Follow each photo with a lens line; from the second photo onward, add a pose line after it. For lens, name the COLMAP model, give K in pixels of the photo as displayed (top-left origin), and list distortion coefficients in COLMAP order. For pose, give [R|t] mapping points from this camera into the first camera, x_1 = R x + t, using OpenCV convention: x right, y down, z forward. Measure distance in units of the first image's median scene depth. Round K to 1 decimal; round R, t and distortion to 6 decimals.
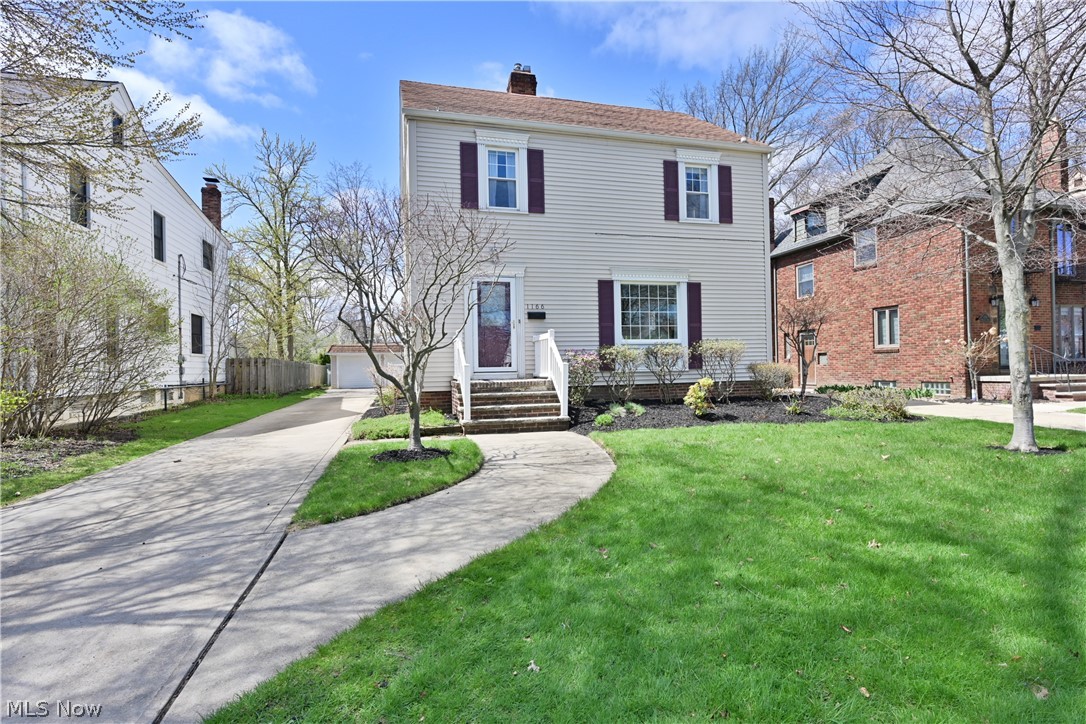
lens RADIAL K [[532.9, 0, 543.1], [0, 532.9, 361.6], [0, 0, 1]] dist [-0.001623, -0.000892]
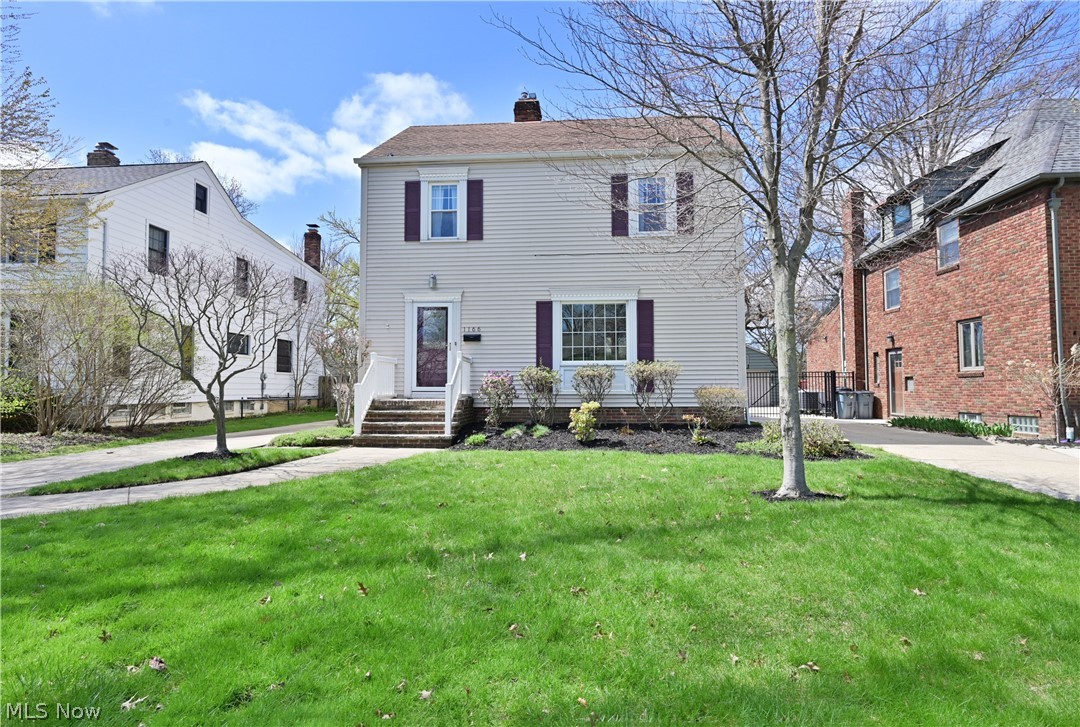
lens RADIAL K [[557.5, 0, 540.3], [0, 557.5, 363.4], [0, 0, 1]] dist [-0.001185, -0.000308]
pose [[0.942166, 0.001552, -0.335142, 0.443918], [-0.012858, 0.999420, -0.031521, -0.003725], [0.334899, 0.034007, 0.941640, 0.020493]]
